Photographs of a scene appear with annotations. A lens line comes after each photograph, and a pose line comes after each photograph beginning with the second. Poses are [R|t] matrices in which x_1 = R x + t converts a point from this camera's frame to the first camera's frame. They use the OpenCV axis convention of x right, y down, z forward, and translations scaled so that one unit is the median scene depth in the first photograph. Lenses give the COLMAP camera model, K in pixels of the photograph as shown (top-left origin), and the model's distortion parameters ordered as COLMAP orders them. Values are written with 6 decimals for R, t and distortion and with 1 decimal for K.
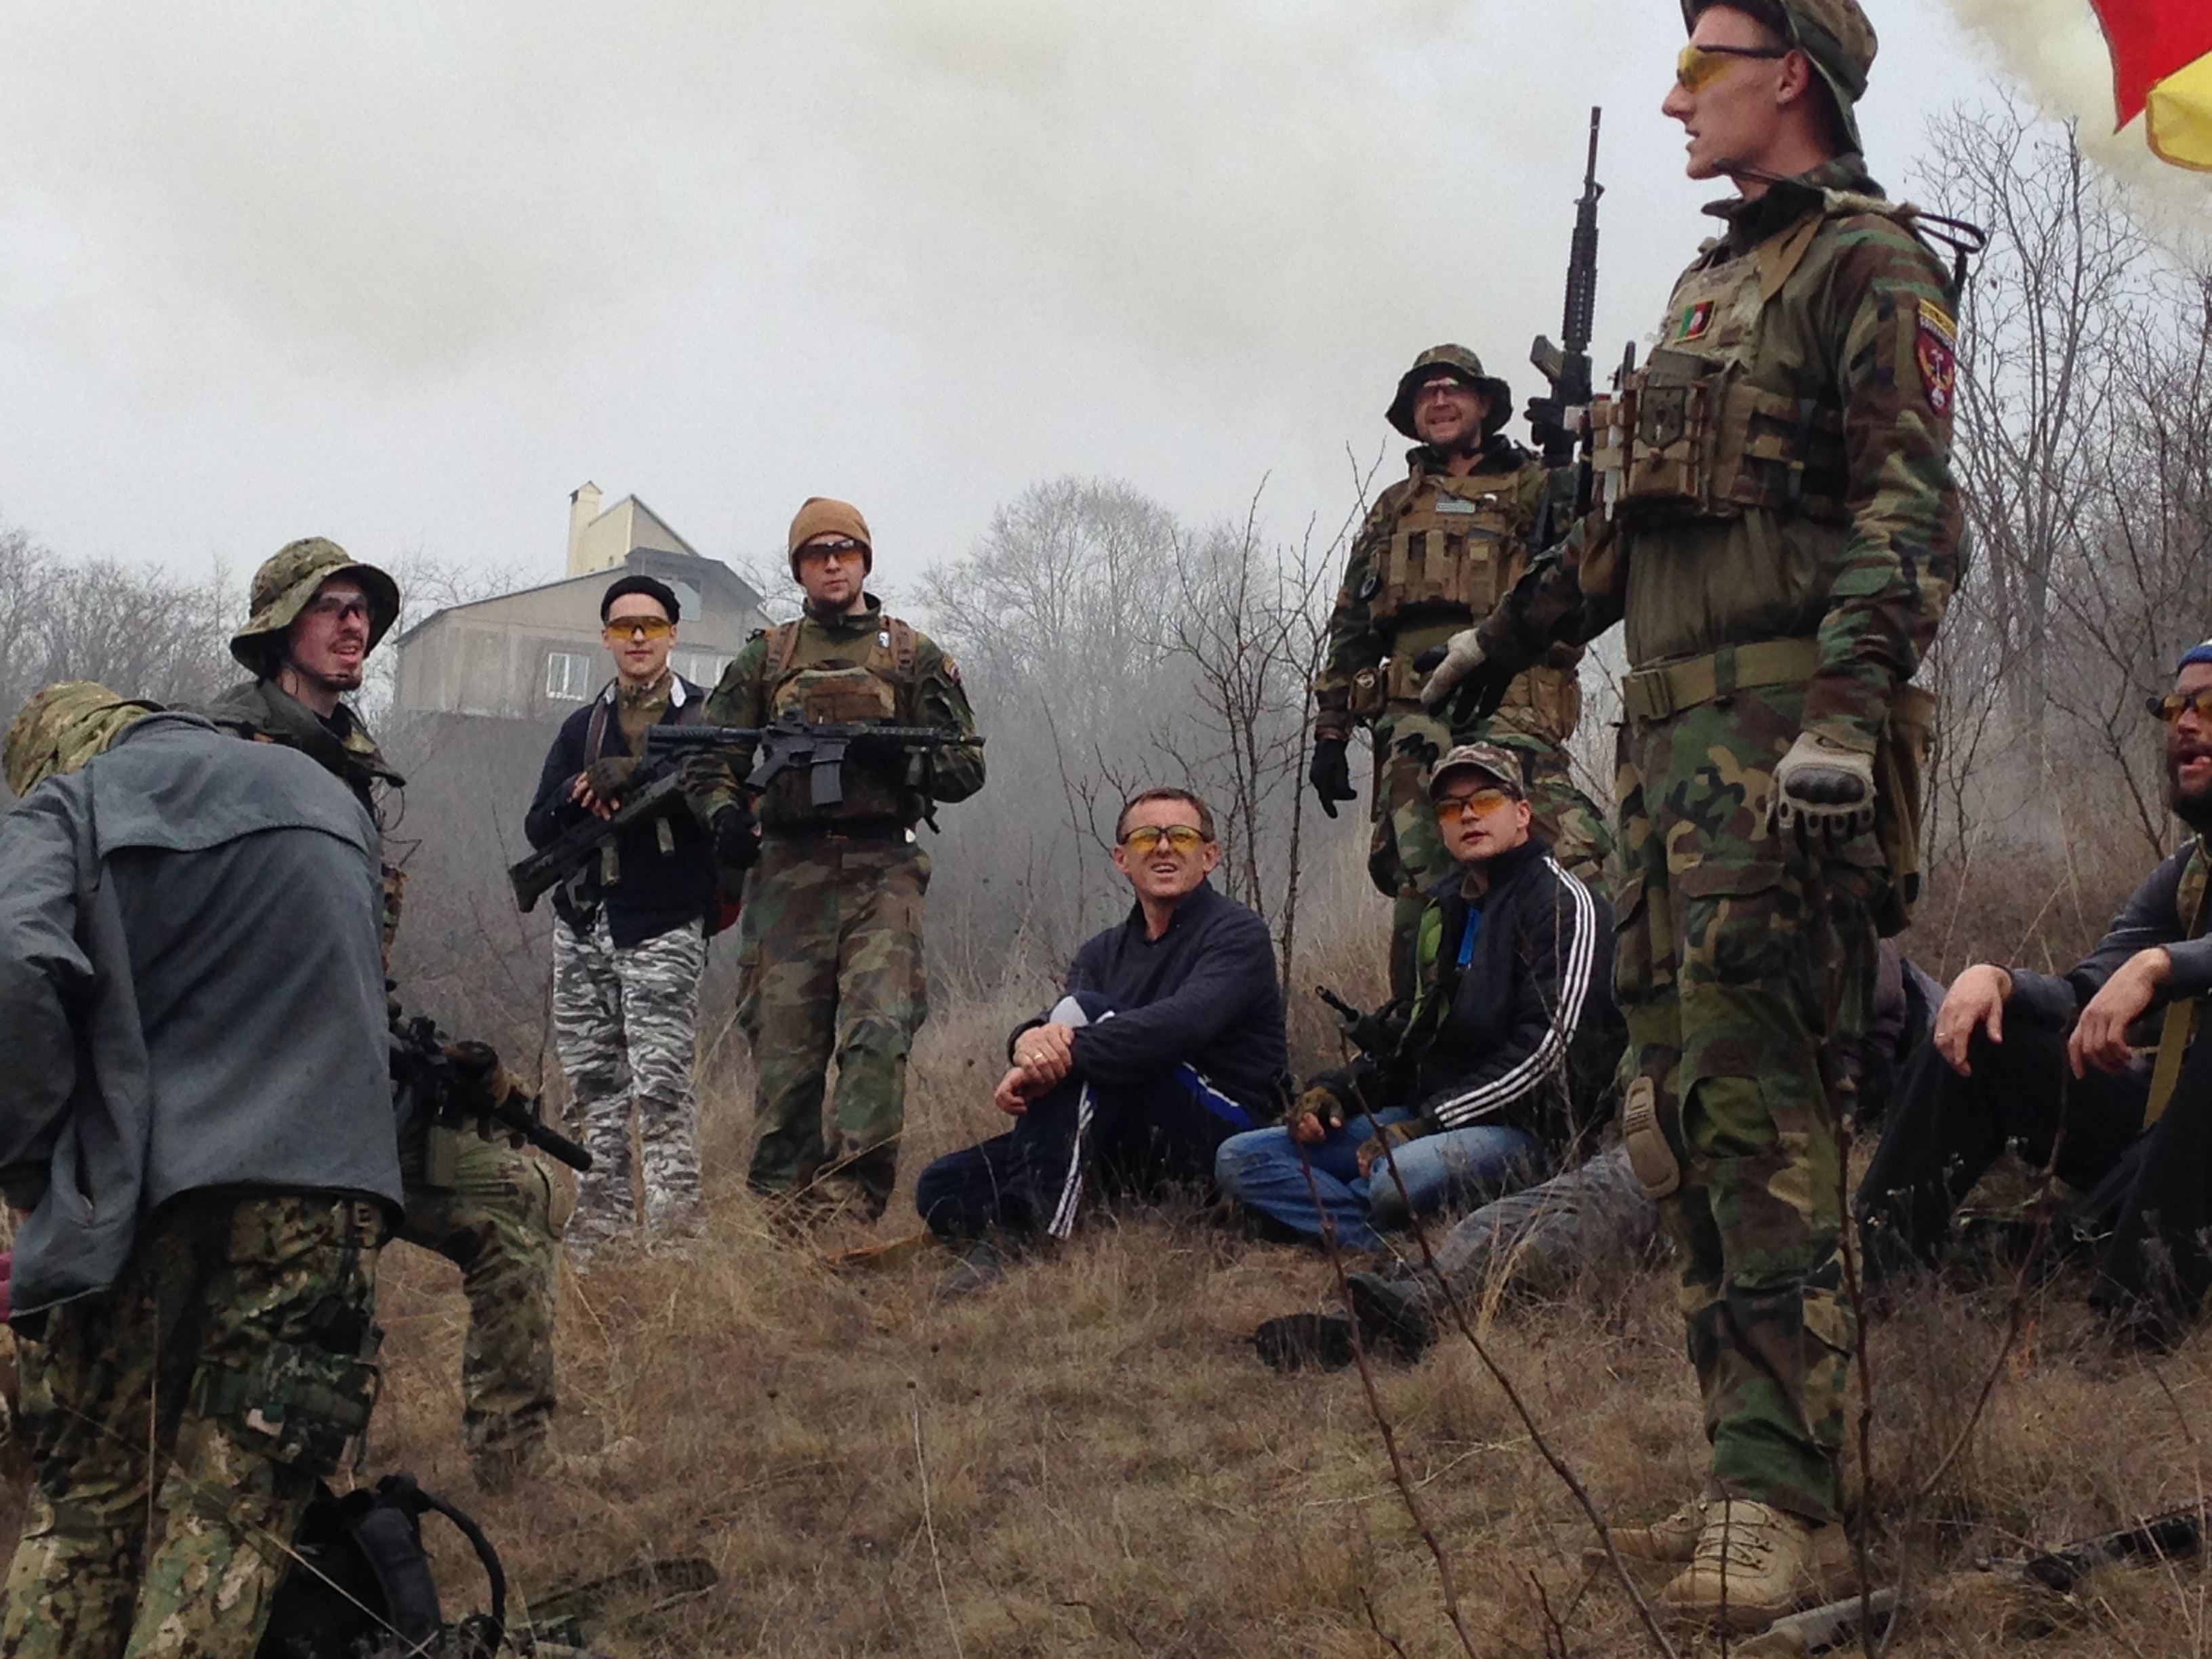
lens RADIAL K [[4987.6, 0, 1106.0], [0, 4987.6, 829.5], [0, 0, 1]] dist [-0.063154, 1.236733]
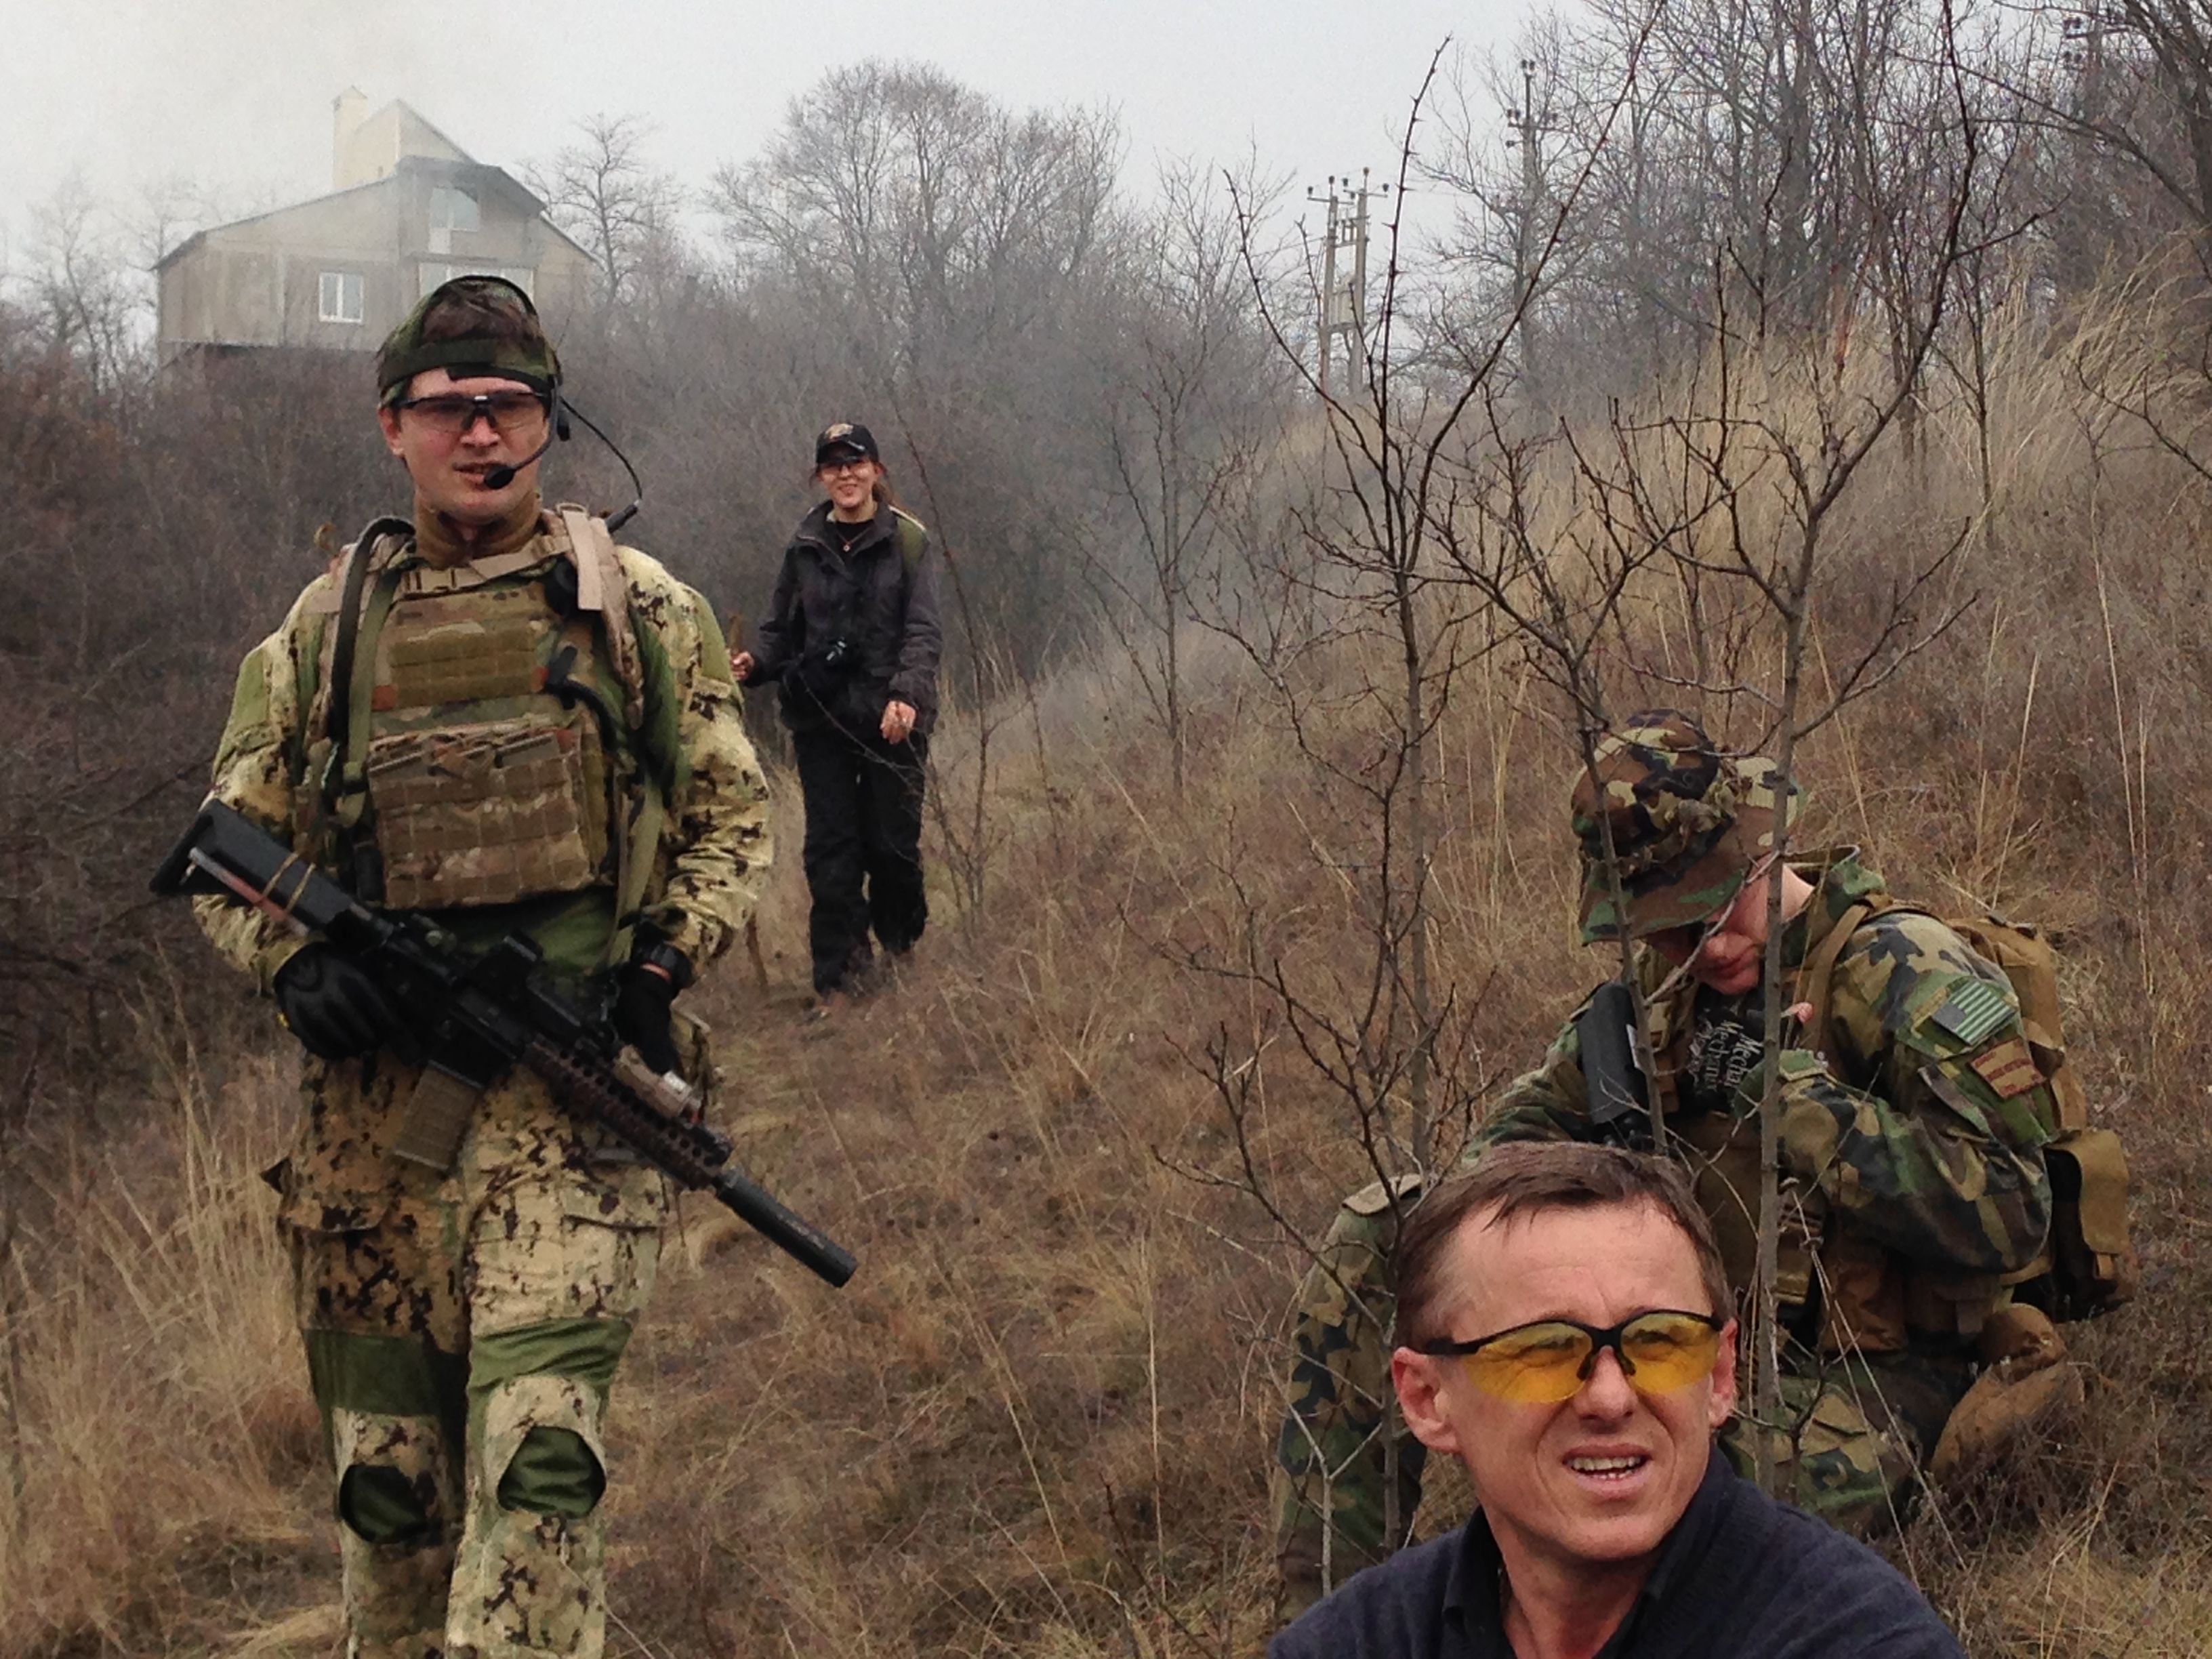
lens RADIAL K [[4987.6, 0, 1106.0], [0, 4987.6, 829.5], [0, 0, 1]] dist [-0.063154, 1.236733]
pose [[0.998146, -0.049744, 0.035063, -0.003198], [0.046607, 0.995273, 0.085206, -0.006723], [-0.039136, -0.083414, 0.995746, 0.081005]]
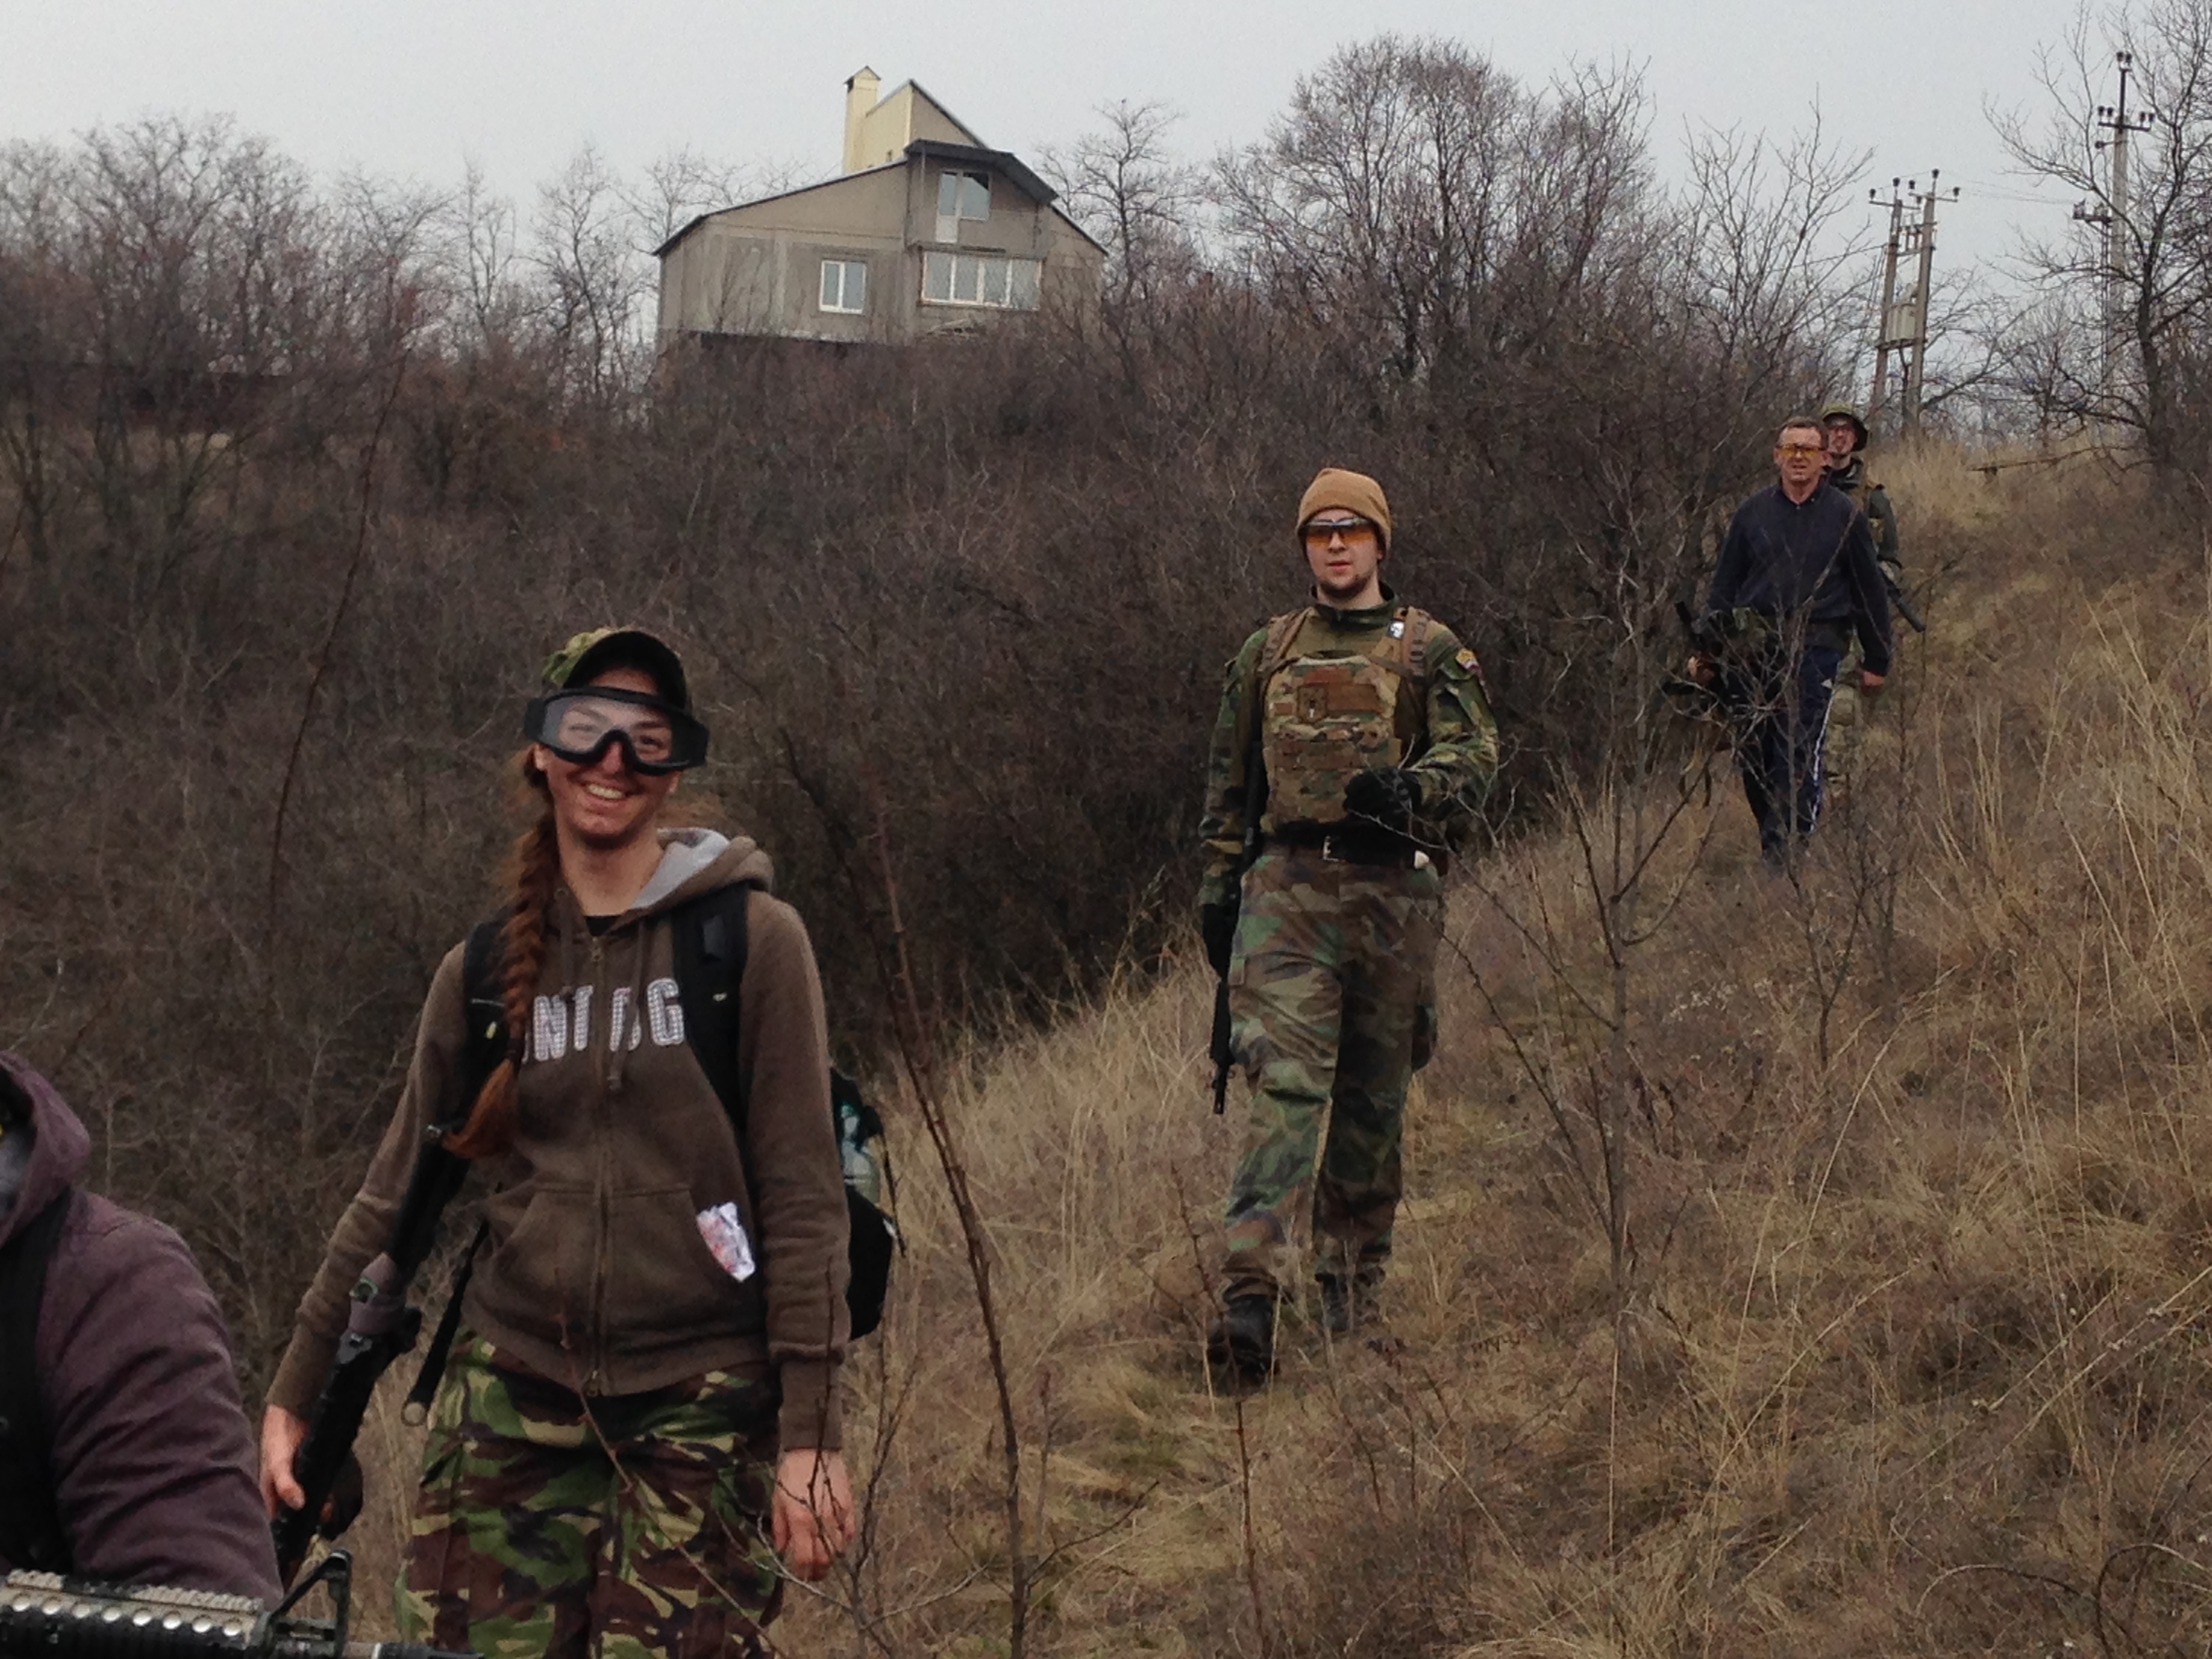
lens RADIAL K [[4841.6, 0, 984.1], [0, 4841.6, 1045.2], [0, 0, 1]] dist [0.021557, 0.154565]
pose [[0.995147, -0.007891, -0.098085, 0.003847], [0.020464, 0.991582, 0.127851, -0.009674], [0.096250, -0.129237, 0.986931, 0.185897]]
